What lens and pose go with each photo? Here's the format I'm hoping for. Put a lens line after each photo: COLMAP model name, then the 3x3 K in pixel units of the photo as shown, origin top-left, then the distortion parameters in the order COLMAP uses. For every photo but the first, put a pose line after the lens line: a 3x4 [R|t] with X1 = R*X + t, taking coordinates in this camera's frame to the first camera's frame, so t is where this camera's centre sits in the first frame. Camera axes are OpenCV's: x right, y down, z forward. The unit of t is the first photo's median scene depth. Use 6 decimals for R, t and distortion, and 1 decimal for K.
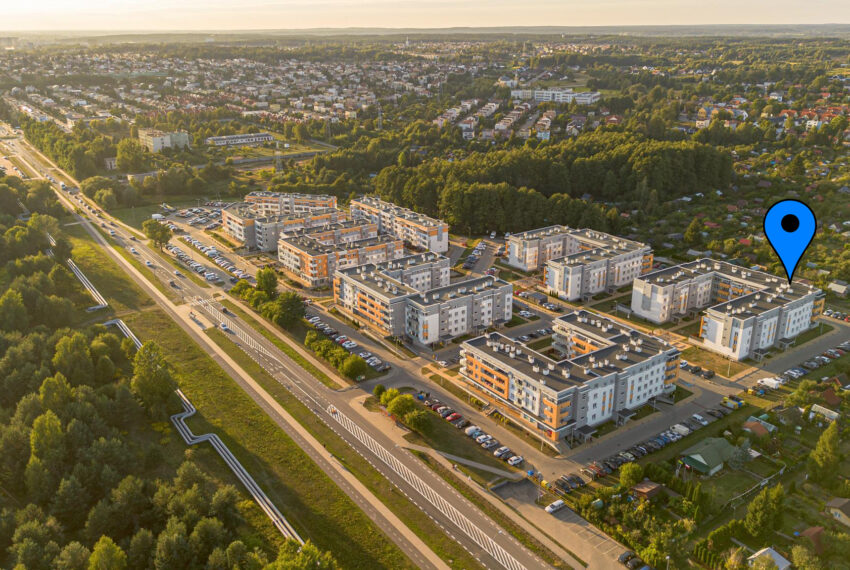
lens RADIAL K [[723.4, 0, 425.0], [0, 723.4, 285.0], [0, 0, 1]] dist [0.057999, -0.058087]
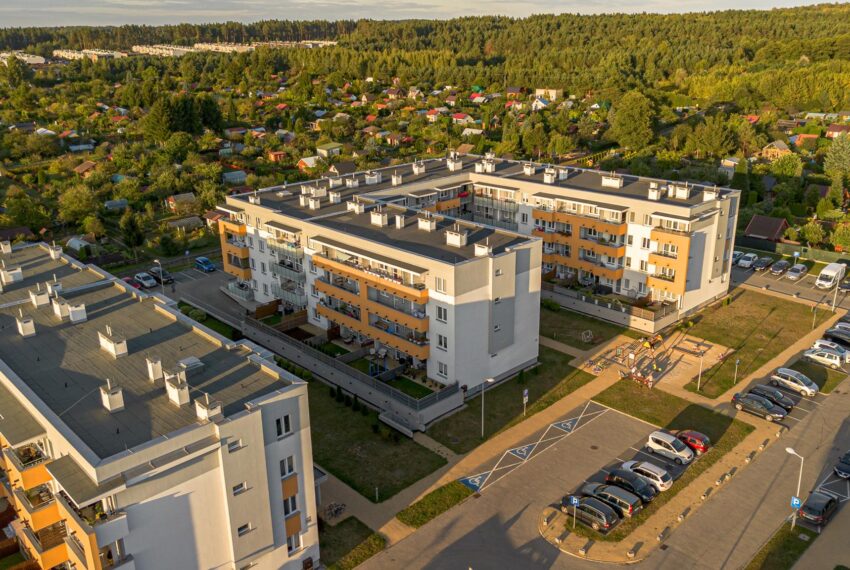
lens RADIAL K [[723.4, 0, 425.0], [0, 723.4, 285.0], [0, 0, 1]] dist [0.057999, -0.058087]
pose [[-0.151789, -0.319980, 0.935186, 0.061339], [0.348145, 0.868207, 0.353570, -0.101674], [-0.925070, 0.379249, -0.020385, 1.095342]]
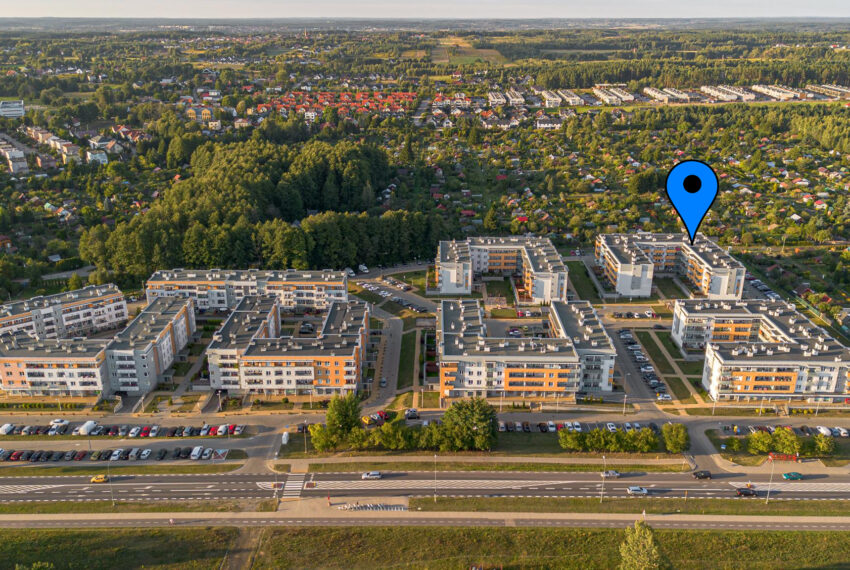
lens RADIAL K [[723.4, 0, 425.0], [0, 723.4, 285.0], [0, 0, 1]] dist [0.057999, -0.058087]
pose [[0.584399, -0.274972, 0.763458, -0.768304], [0.271119, 0.952935, 0.135683, -0.220729], [-0.764835, 0.127695, 0.631444, 0.588263]]
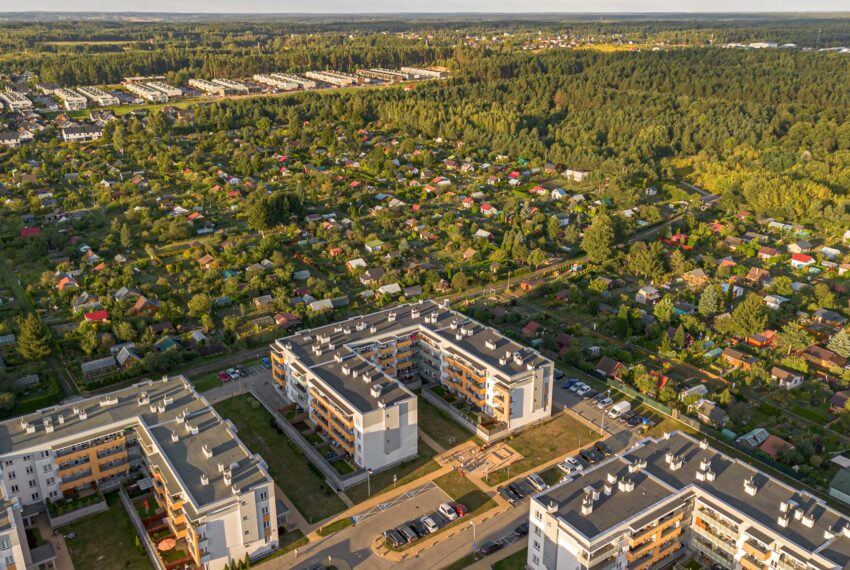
lens RADIAL K [[723.4, 0, 425.0], [0, 723.4, 285.0], [0, 0, 1]] dist [0.057999, -0.058087]
pose [[0.000678, -0.345059, 0.938581, -0.188020], [0.338605, 0.883217, 0.324460, -0.268186], [-0.940928, 0.317588, 0.117438, 0.931939]]
